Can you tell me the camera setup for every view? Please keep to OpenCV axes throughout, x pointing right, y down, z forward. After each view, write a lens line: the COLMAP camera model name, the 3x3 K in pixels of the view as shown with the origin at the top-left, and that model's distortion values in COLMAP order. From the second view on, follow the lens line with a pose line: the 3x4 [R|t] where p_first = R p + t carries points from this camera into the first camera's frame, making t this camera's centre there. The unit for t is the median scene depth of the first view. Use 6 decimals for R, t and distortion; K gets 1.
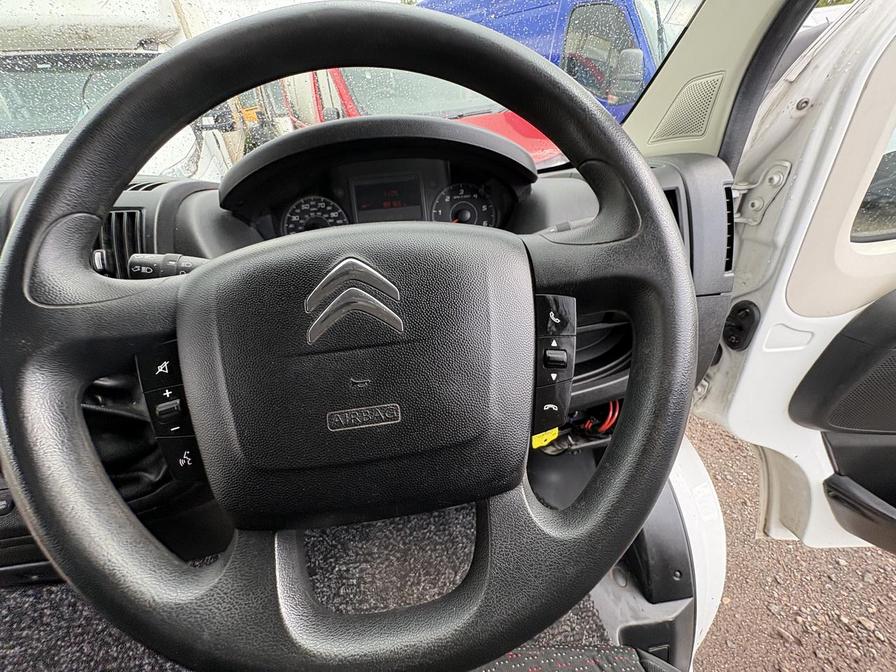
lens RADIAL K [[360.0, 0, 450.7], [0, 360.0, 333.4], [0, 0, 1]] dist [0.001352, 0.000705]
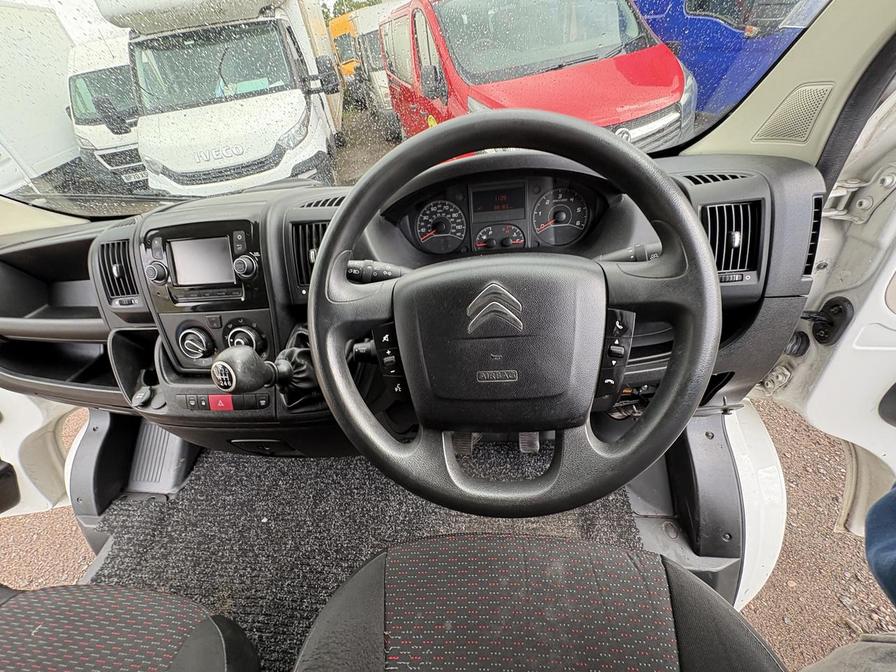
lens RADIAL K [[360.6, 0, 451.2], [0, 360.6, 335.0], [0, 0, 1]] dist [0.000996, 0.000687]
pose [[0.975729, 0.079044, -0.204217, -0.041413], [-0.053995, 0.990629, 0.125451, -0.068400], [0.212220, -0.111379, 0.970854, -0.288249]]
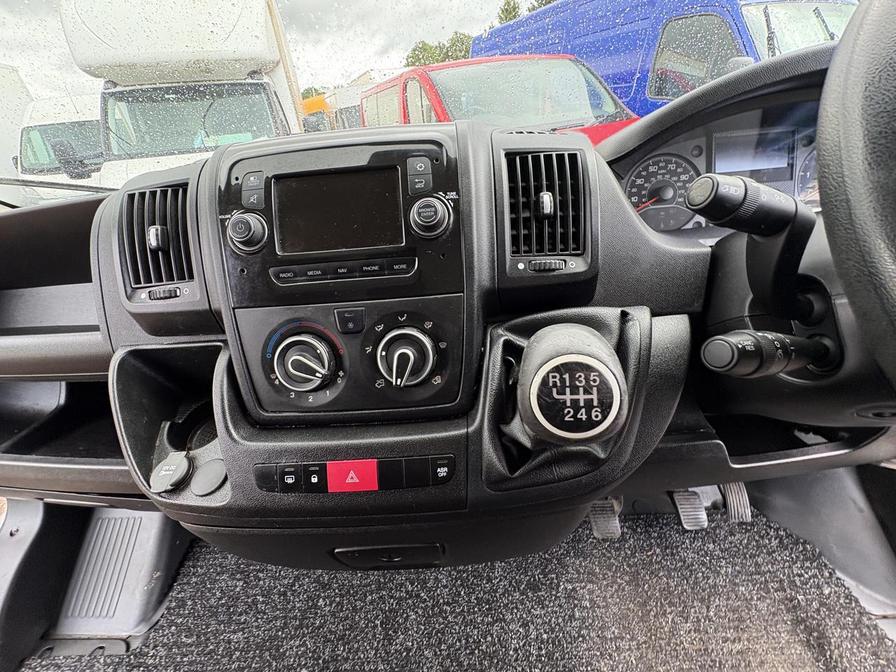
lens RADIAL K [[360.0, 0, 450.7], [0, 360.0, 333.4], [0, 0, 1]] dist [0.001352, 0.000705]
pose [[0.993871, 0.037207, -0.104096, -0.784742], [-0.042511, 0.997884, -0.049202, 0.122998], [0.102045, 0.053325, 0.993350, 0.074417]]
